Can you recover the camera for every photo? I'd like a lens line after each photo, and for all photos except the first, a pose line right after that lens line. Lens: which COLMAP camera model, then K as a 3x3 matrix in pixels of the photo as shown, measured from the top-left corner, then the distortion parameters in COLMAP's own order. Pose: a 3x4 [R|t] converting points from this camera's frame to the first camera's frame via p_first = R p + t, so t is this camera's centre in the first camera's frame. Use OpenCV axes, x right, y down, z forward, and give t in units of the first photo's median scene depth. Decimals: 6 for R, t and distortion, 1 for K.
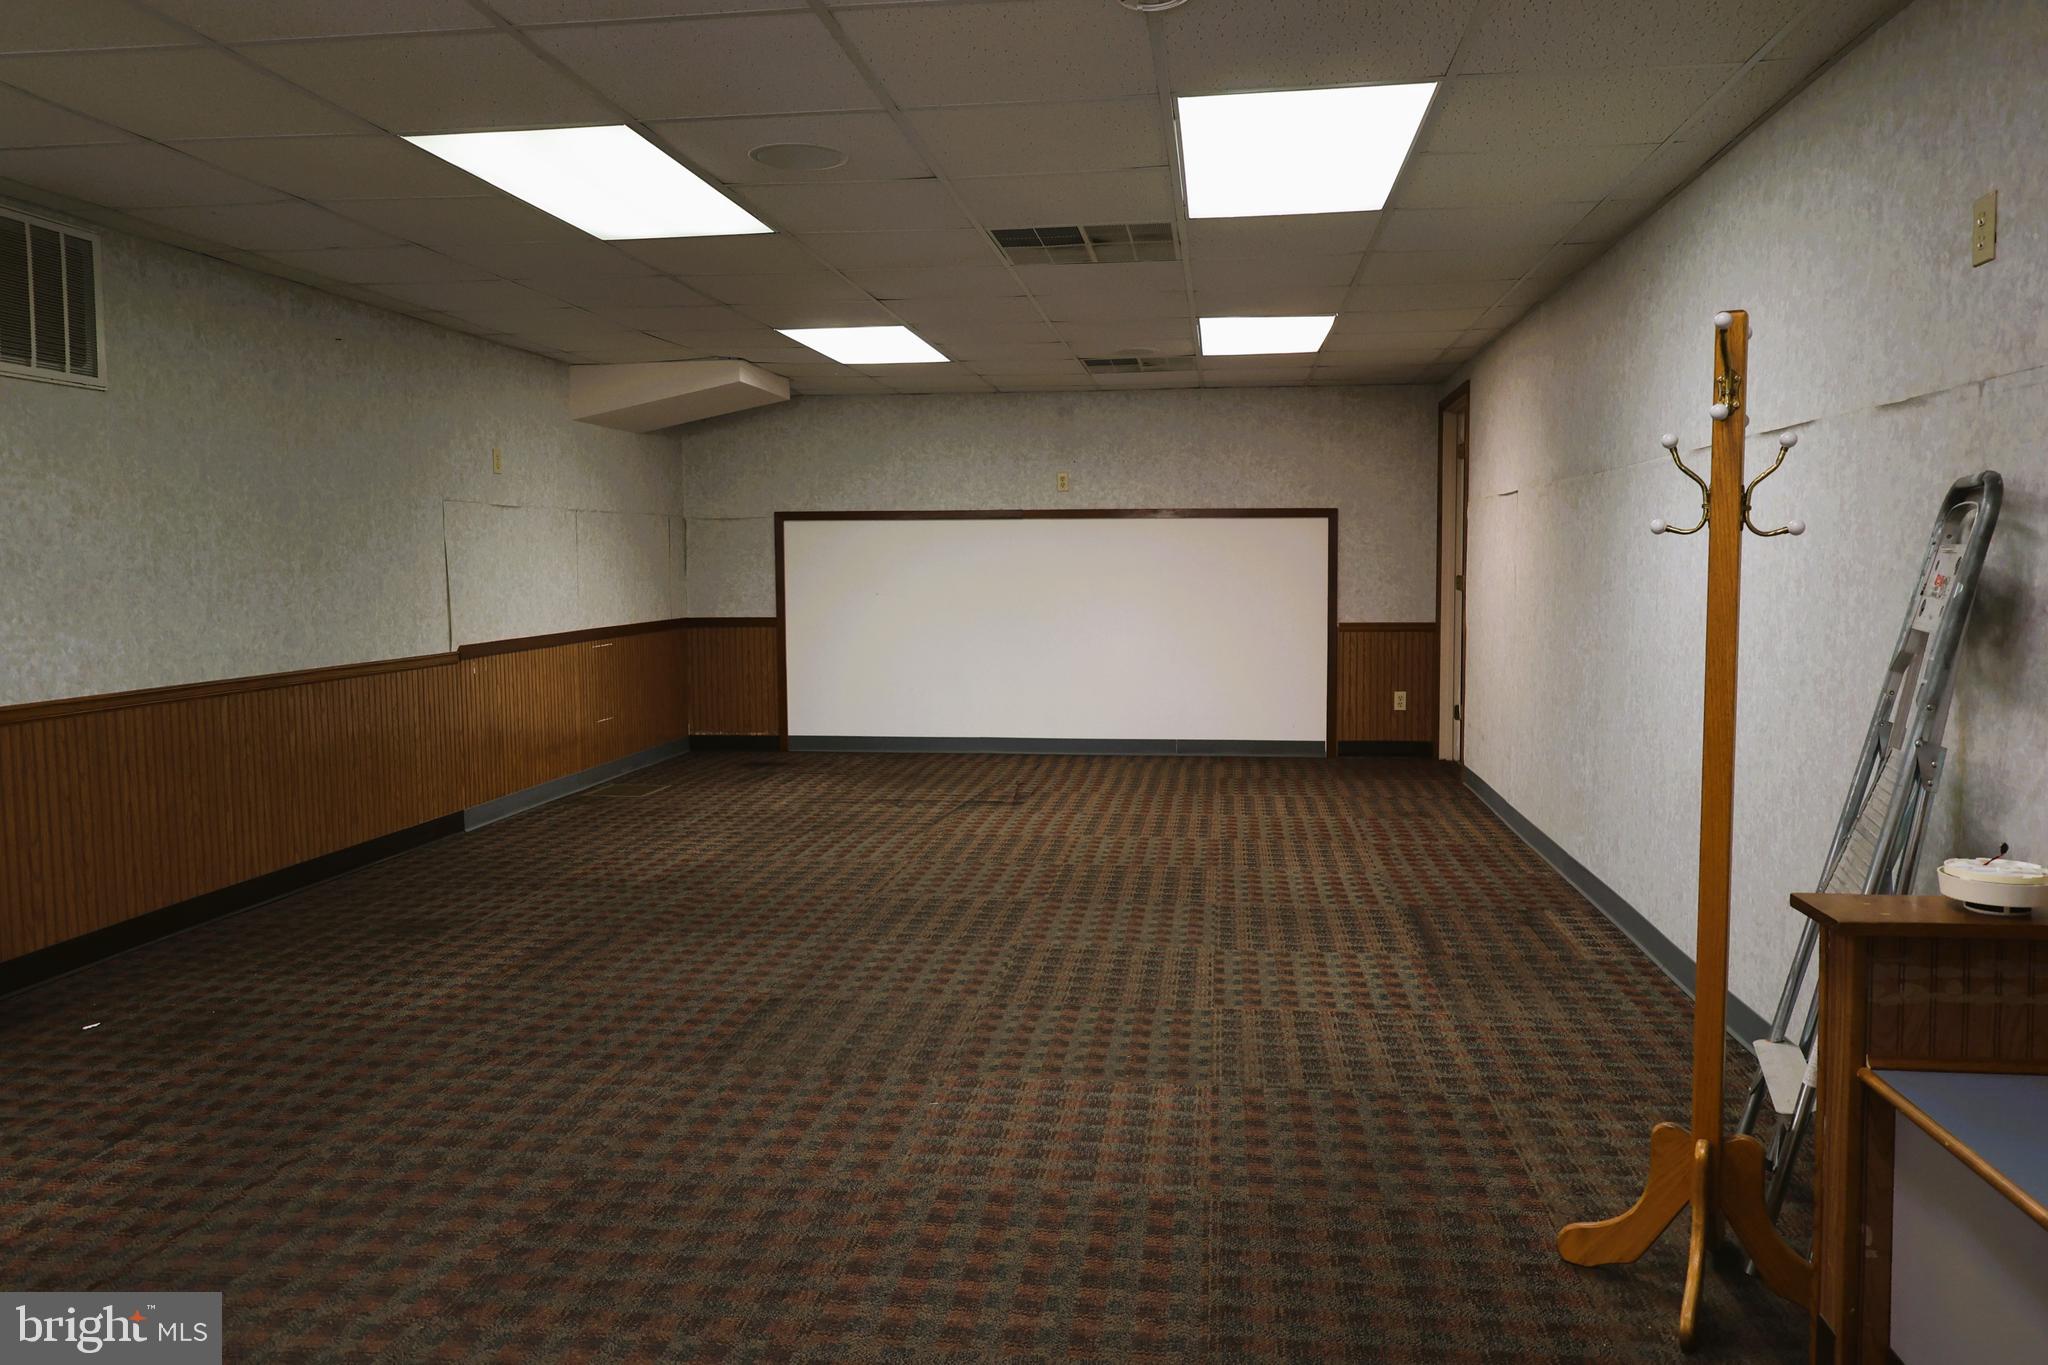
lens RADIAL K [[1510.1, 0, 1024.9], [0, 1510.1, 674.1], [0, 0, 1]] dist [-0.000588, -0.006794]
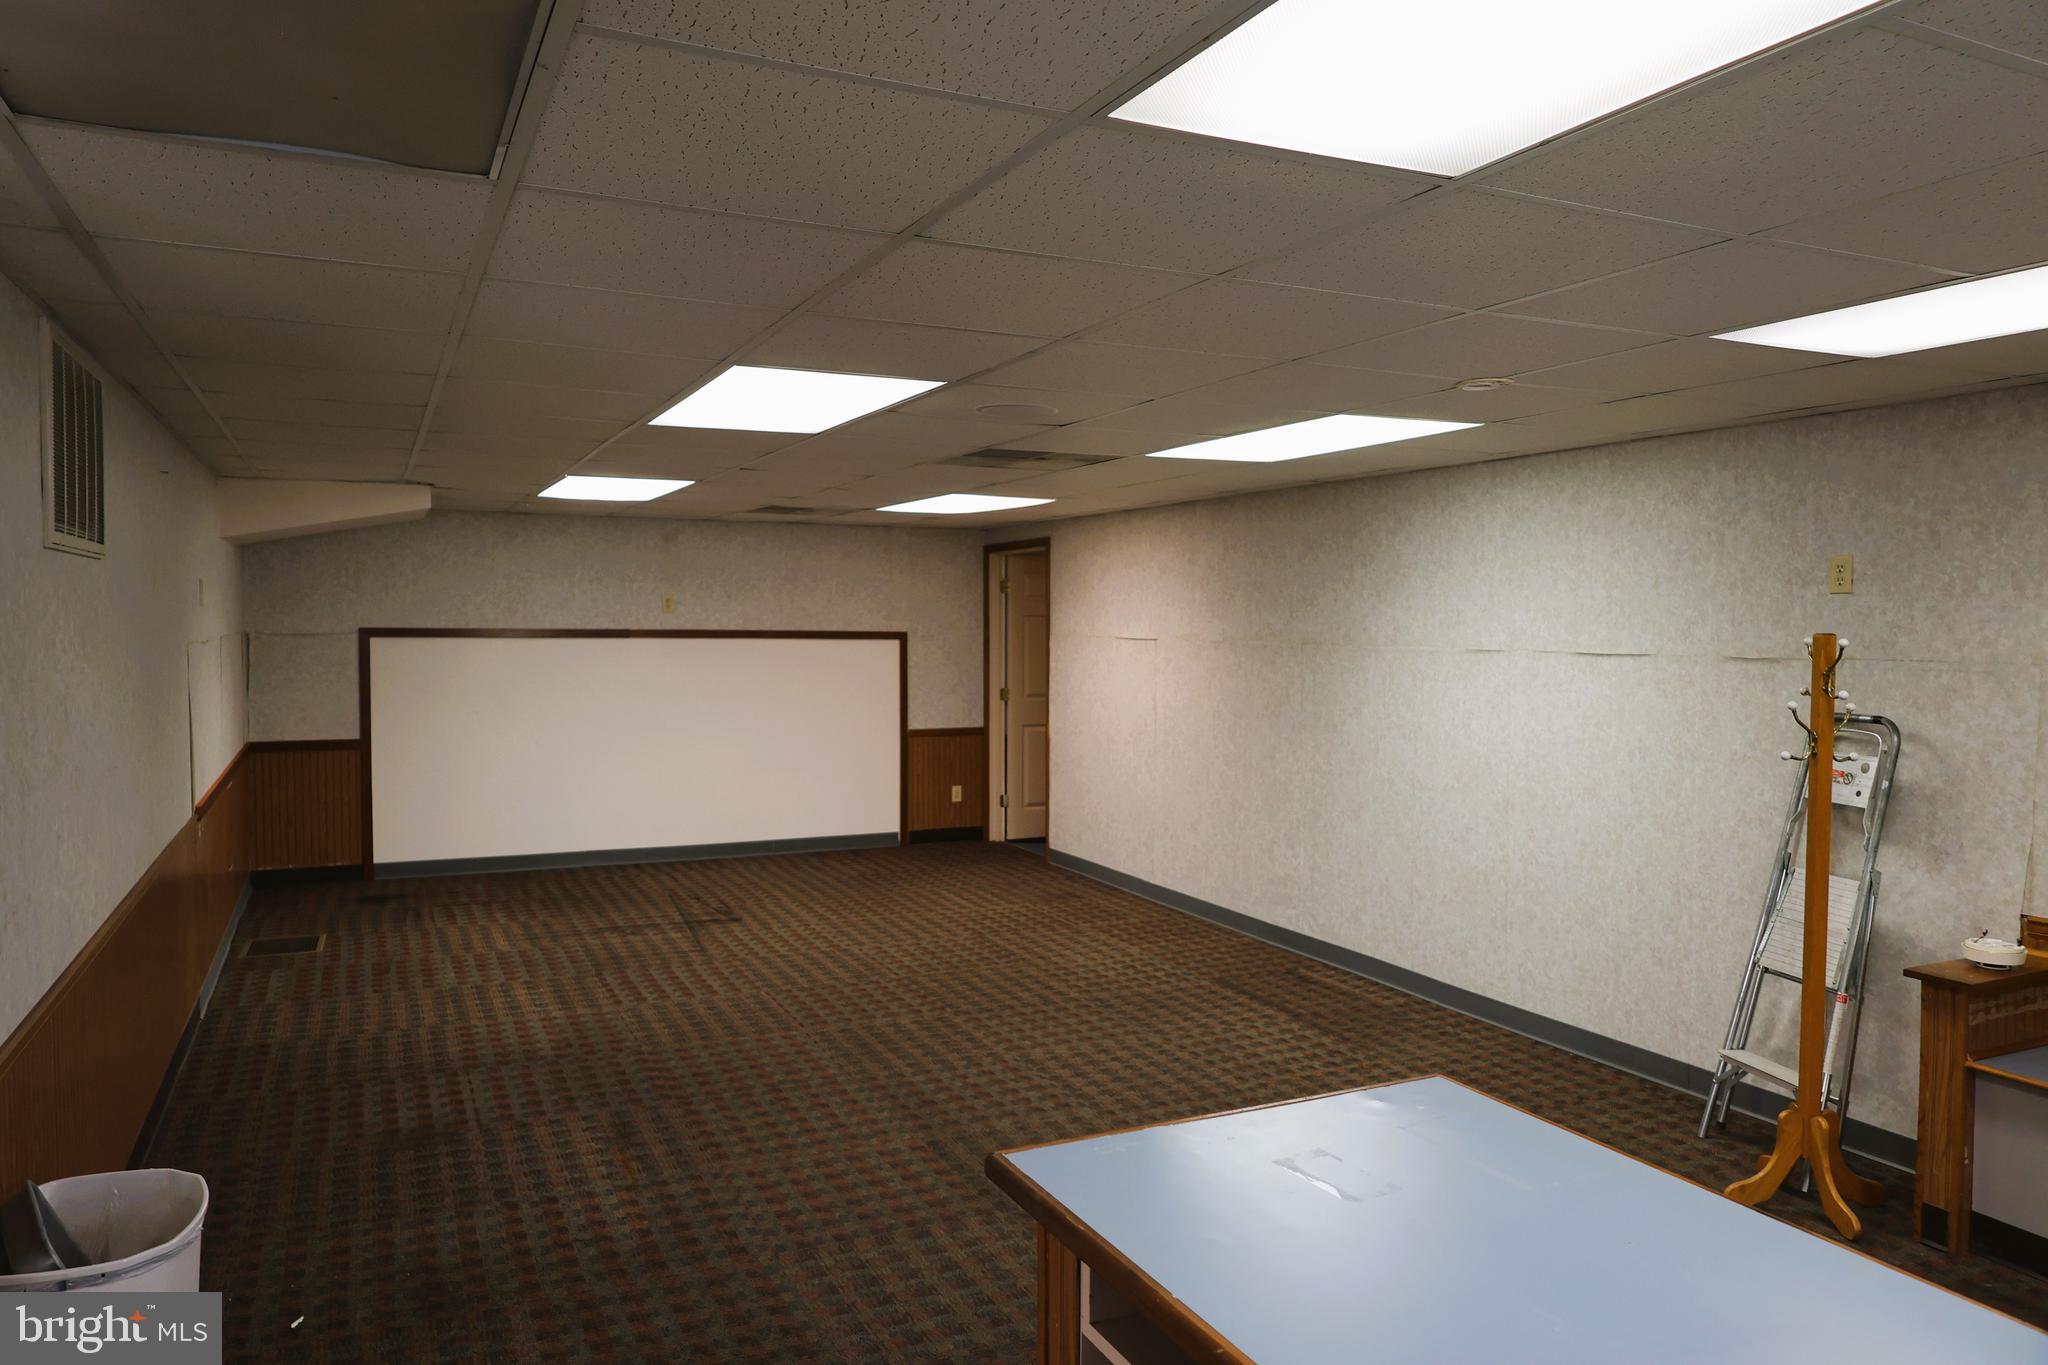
lens RADIAL K [[1408.9, 0, 1022.7], [0, 1408.9, 683.4], [0, 0, 1]] dist [-0.022100, -0.000149]
pose [[0.839567, -0.012676, 0.543108, -0.626127], [0.027544, 0.999435, -0.019252, -0.094217], [-0.542557, 0.031123, 0.839442, 0.082684]]
